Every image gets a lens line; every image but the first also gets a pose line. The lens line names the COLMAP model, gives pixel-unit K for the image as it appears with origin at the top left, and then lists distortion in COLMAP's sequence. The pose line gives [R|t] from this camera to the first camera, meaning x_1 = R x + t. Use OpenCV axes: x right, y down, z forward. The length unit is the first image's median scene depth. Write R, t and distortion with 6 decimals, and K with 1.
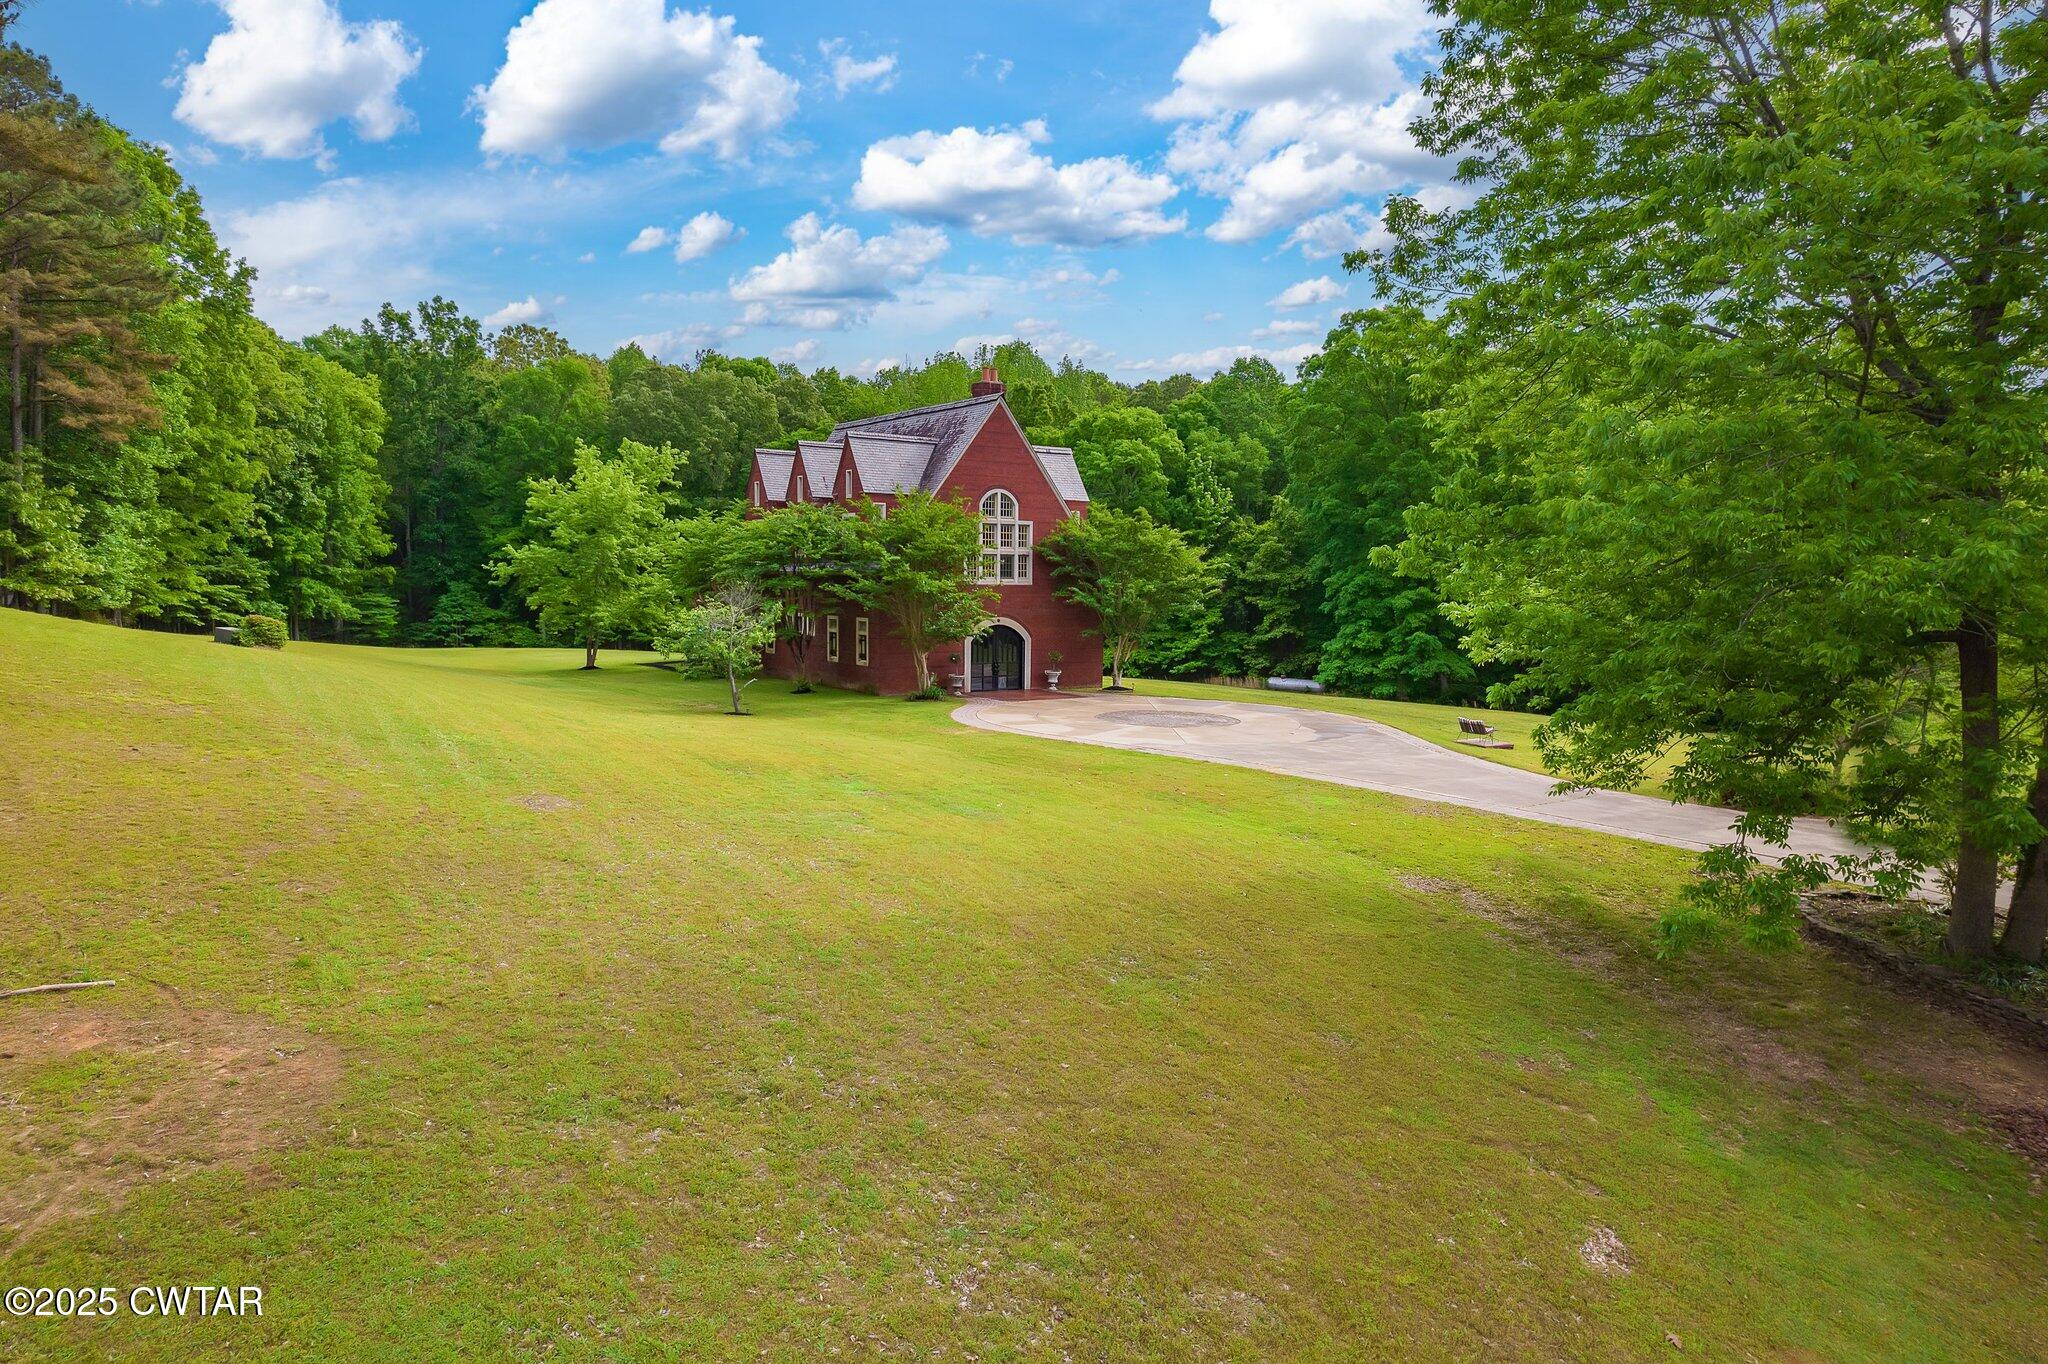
lens RADIAL K [[1308.0, 0, 1031.3], [0, 1308.0, 695.5], [0, 0, 1]] dist [-0.078988, 0.069888]
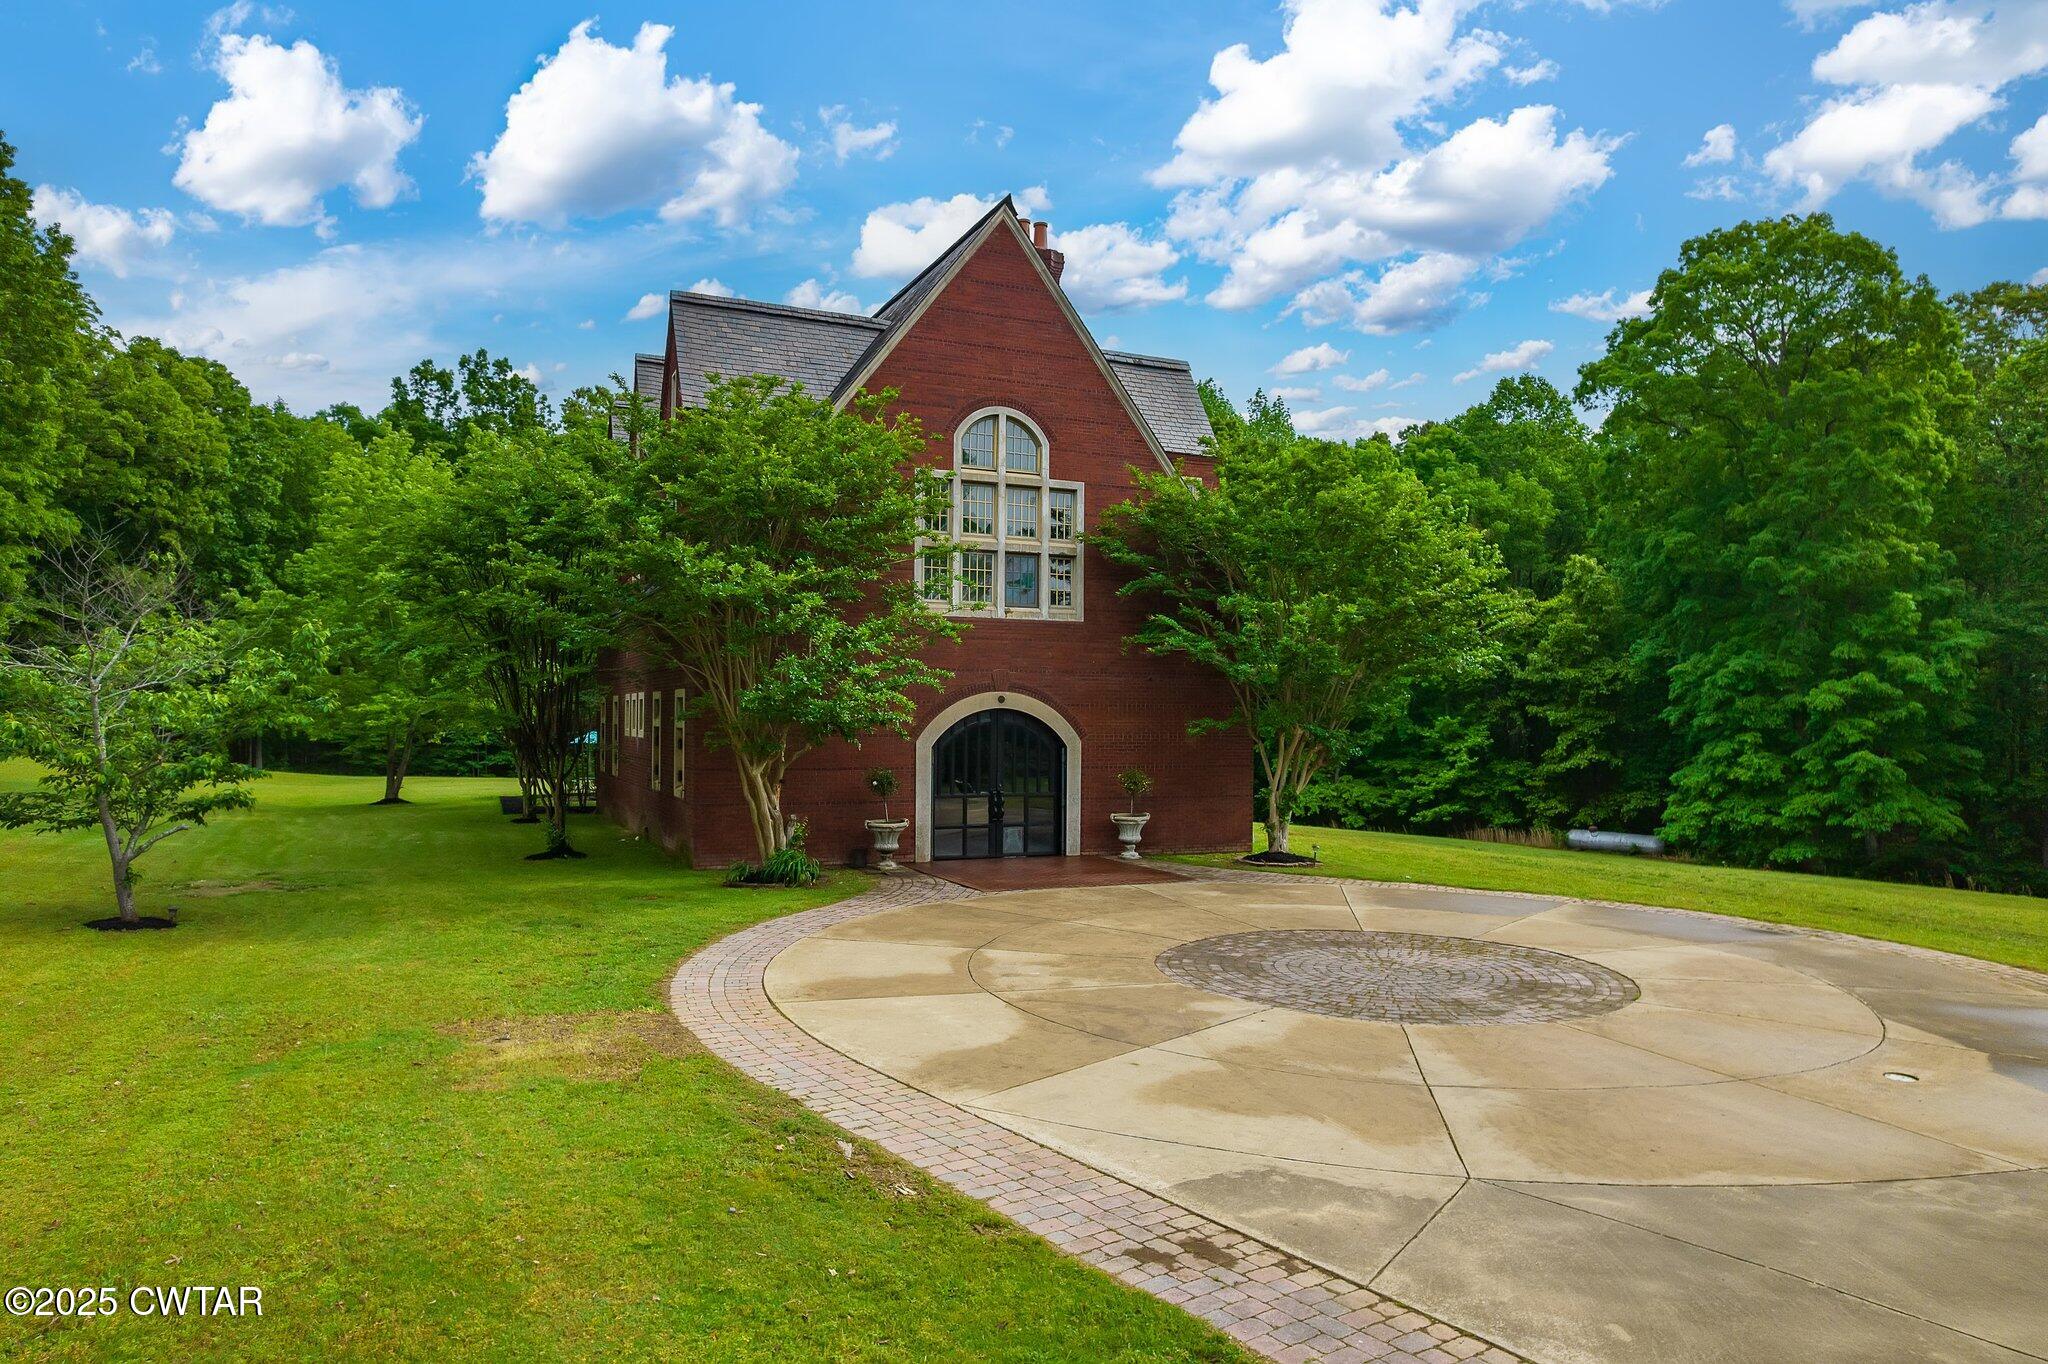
lens RADIAL K [[1308.0, 0, 1030.6], [0, 1308.0, 695.1], [0, 0, 1]] dist [-0.078988, 0.069888]
pose [[0.983557, -0.006658, -0.180476, 0.044911], [-0.013601, 0.993751, -0.110786, -0.006870], [0.180086, 0.111419, 0.977320, 0.395149]]
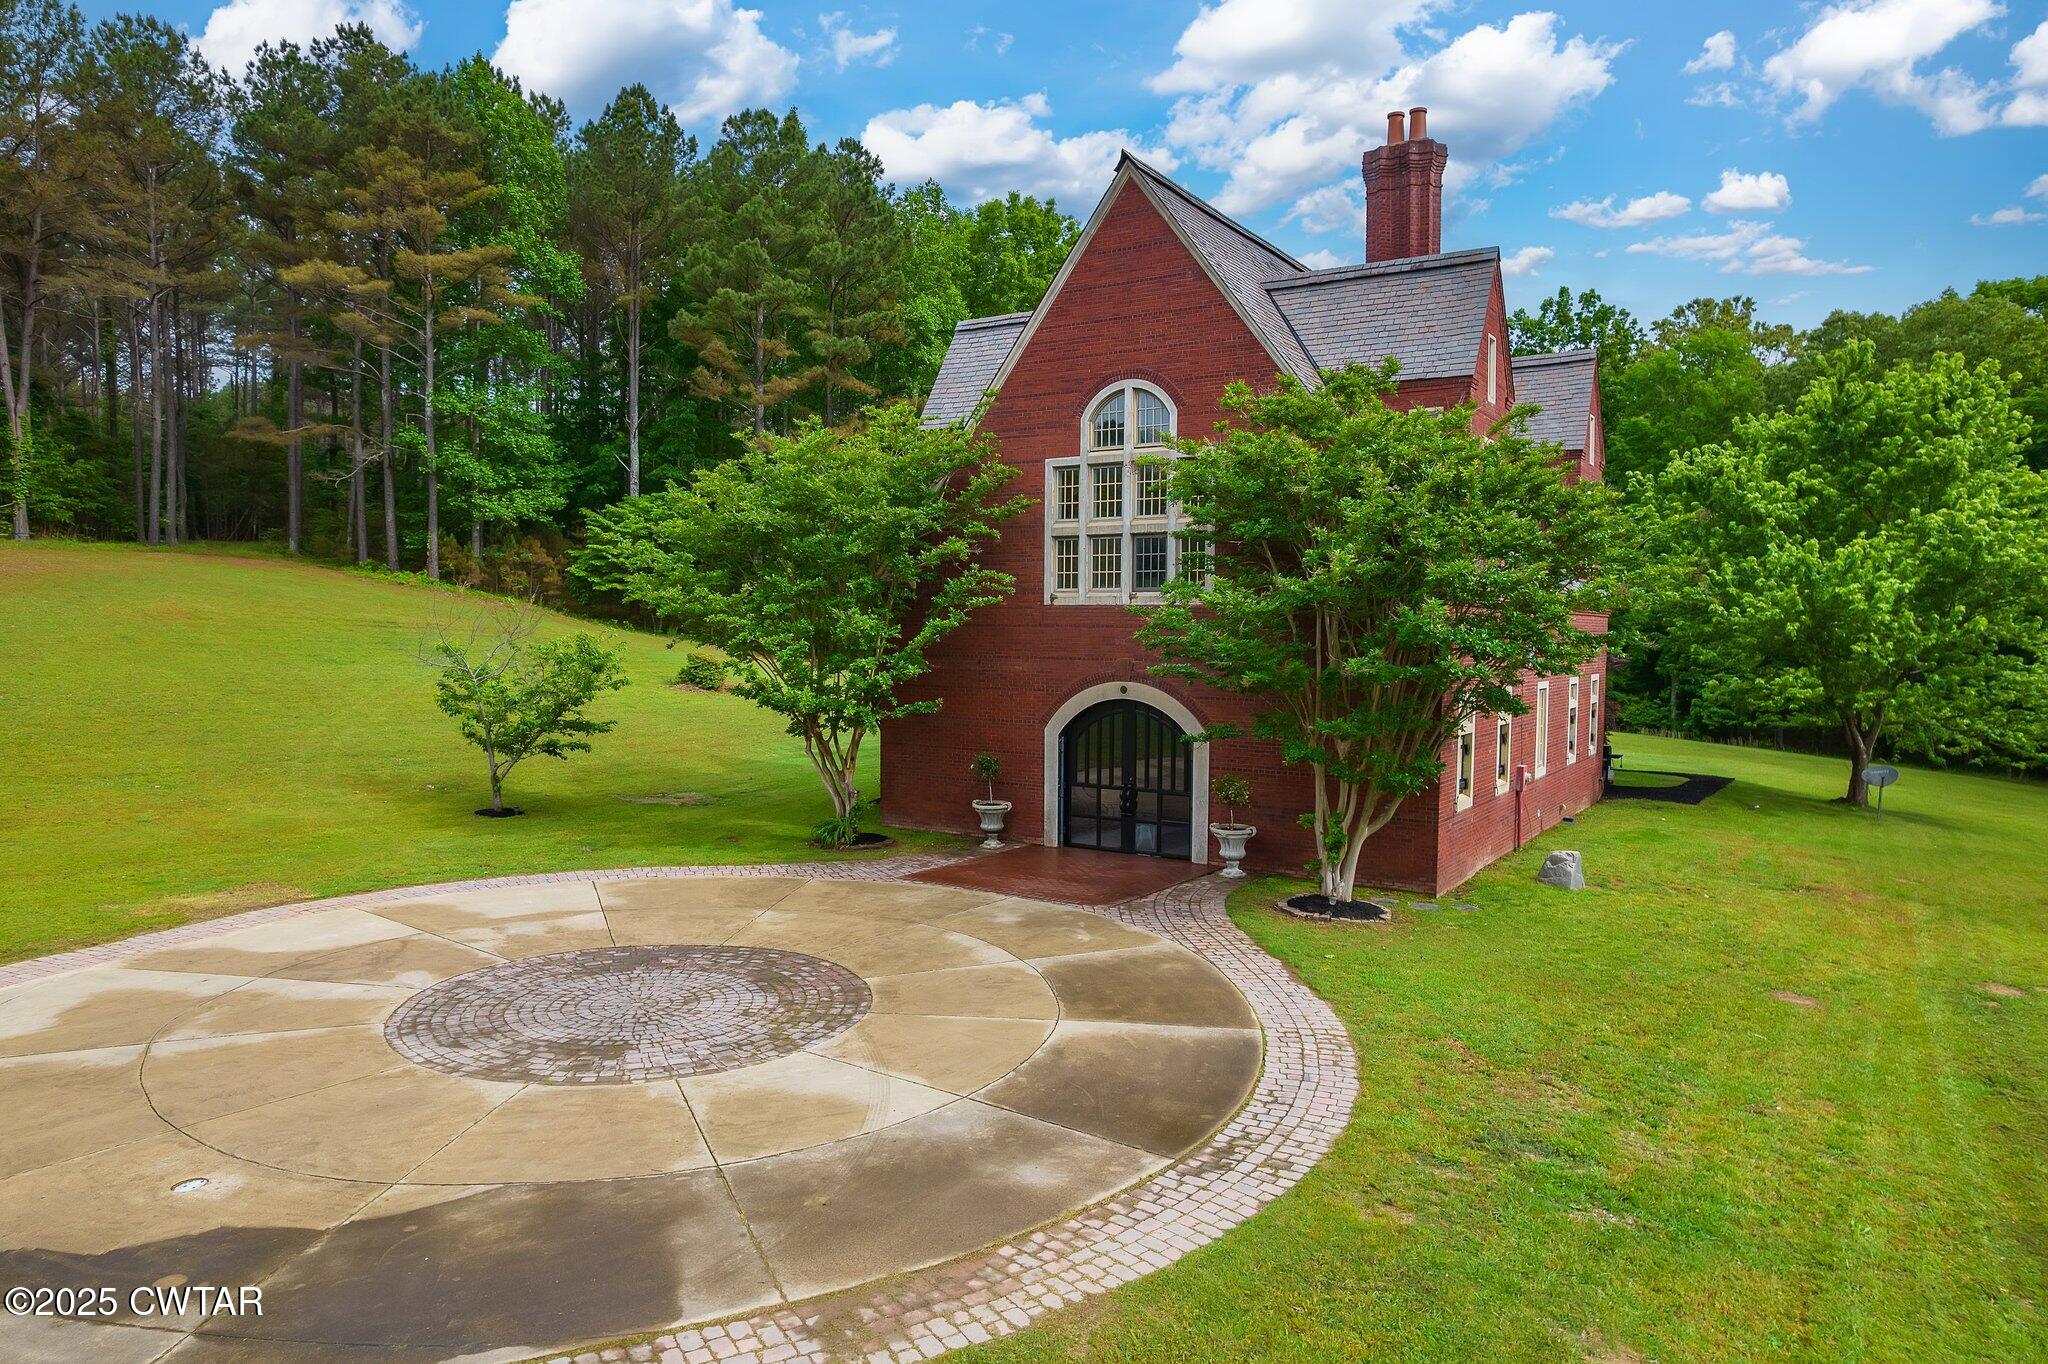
lens RADIAL K [[1308.0, 0, 1052.1], [0, 1308.0, 714.1], [0, 0, 1]] dist [-0.078988, 0.069888]
pose [[0.384106, 0.054433, -0.921683, 0.248480], [-0.093136, 0.995453, 0.019976, -0.038716], [0.918579, 0.078169, 0.387429, 0.565930]]
